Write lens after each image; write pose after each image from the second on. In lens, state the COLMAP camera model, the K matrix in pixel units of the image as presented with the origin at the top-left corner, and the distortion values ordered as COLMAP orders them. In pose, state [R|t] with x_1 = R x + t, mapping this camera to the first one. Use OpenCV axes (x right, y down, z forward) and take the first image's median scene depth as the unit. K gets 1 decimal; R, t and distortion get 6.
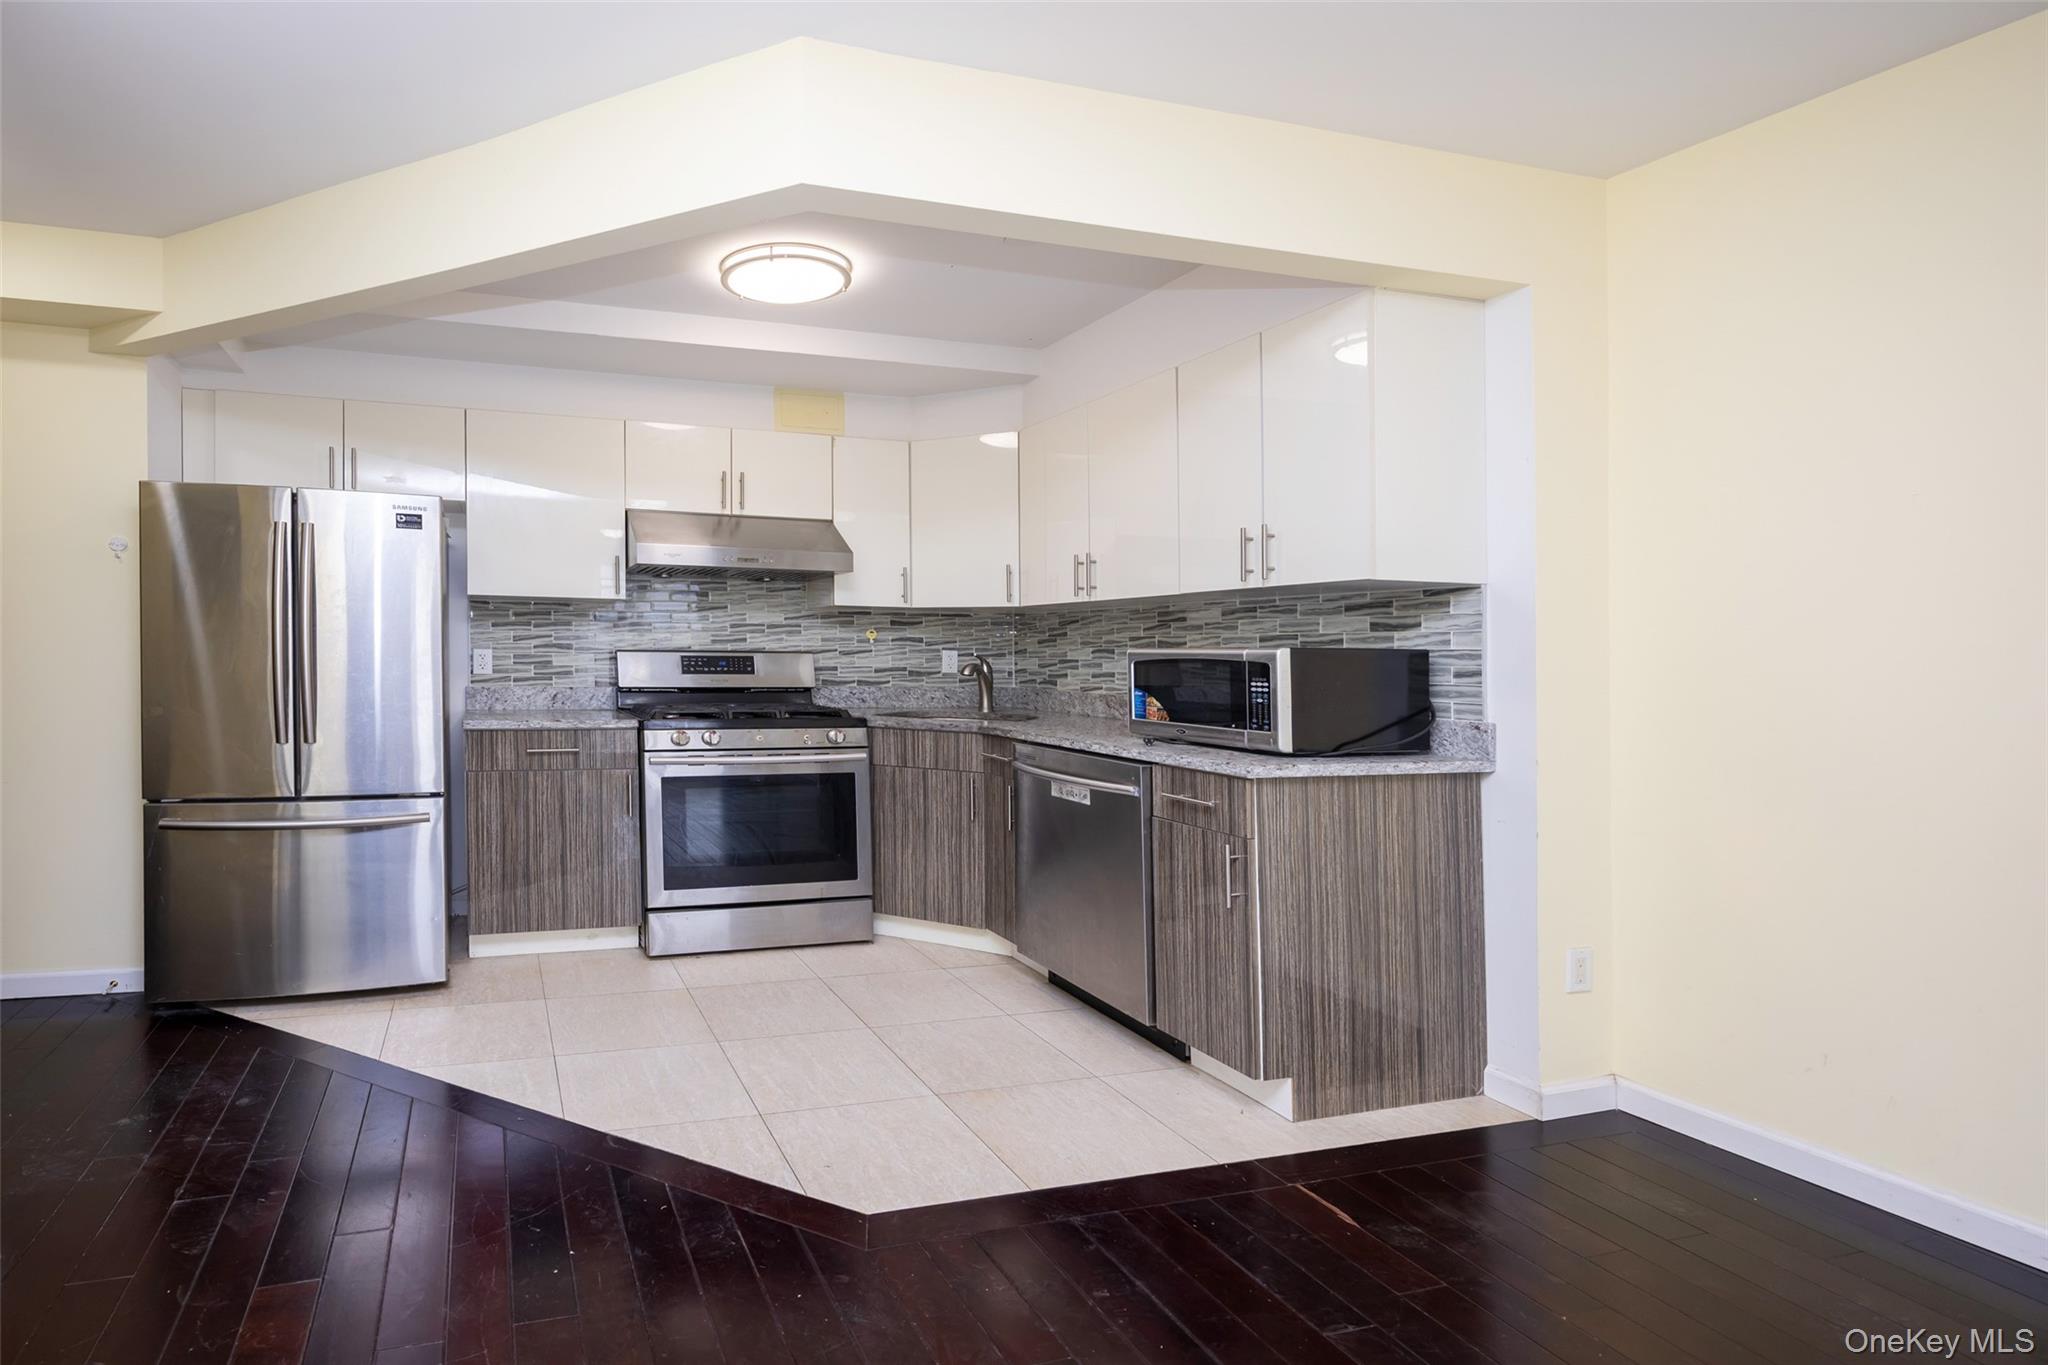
lens RADIAL K [[806.4, 0, 1003.3], [0, 806.4, 689.9], [0, 0, 1]] dist [0.000768, 0.000096]
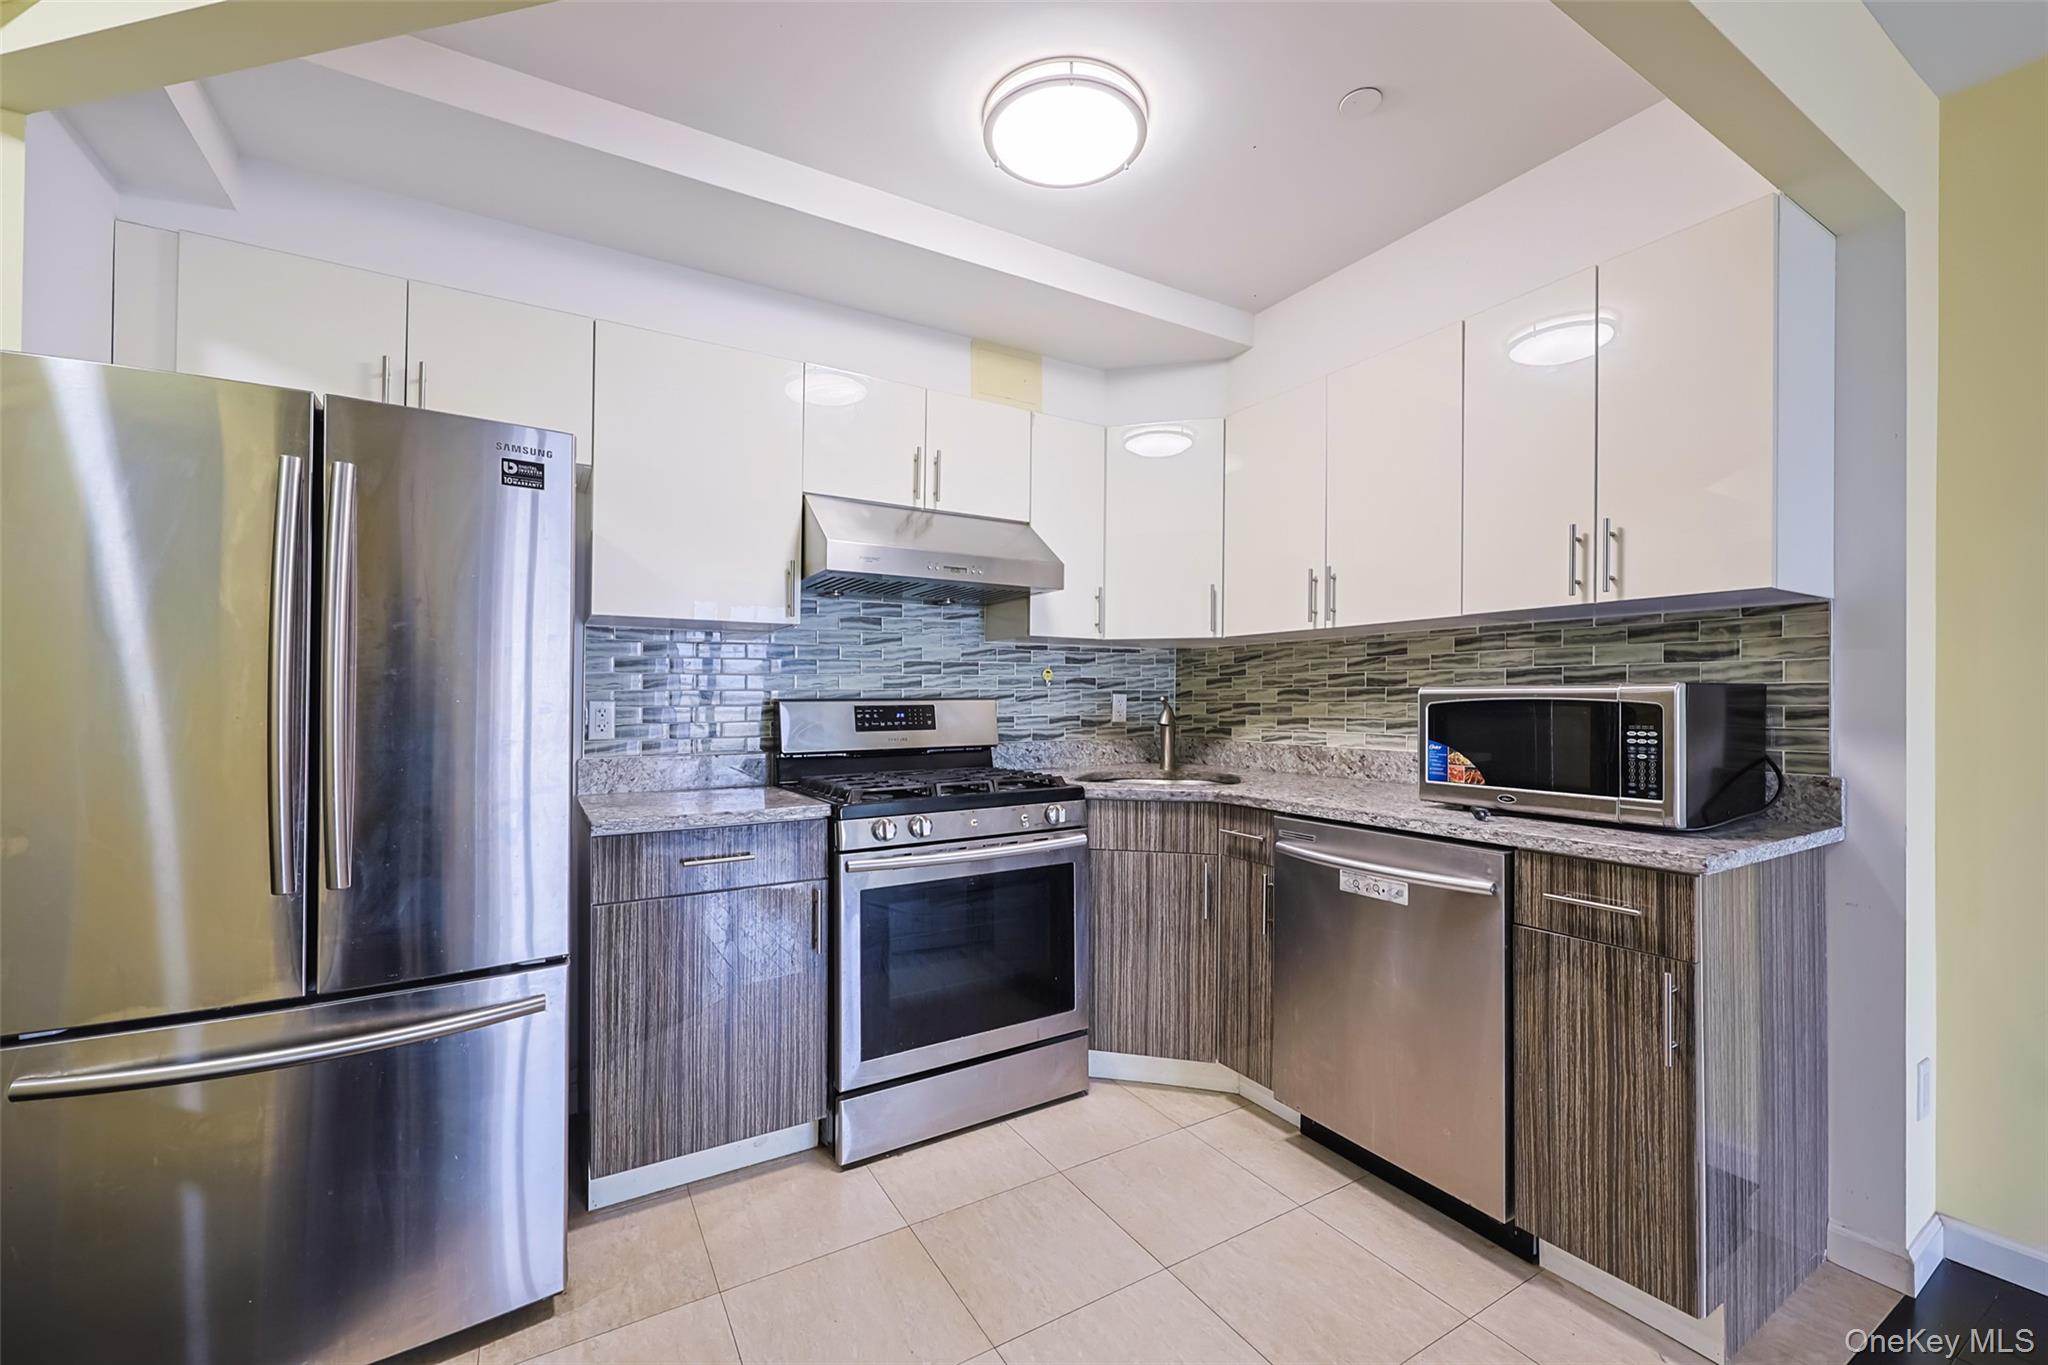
lens RADIAL K [[816.4, 0, 1020.7], [0, 816.4, 692.4], [0, 0, 1]] dist [-0.000265, 0.000038]
pose [[0.999797, -0.014416, -0.014064, -0.212530], [0.013677, 0.998590, -0.051299, -0.013476], [0.014784, 0.051096, 0.998584, 0.246293]]
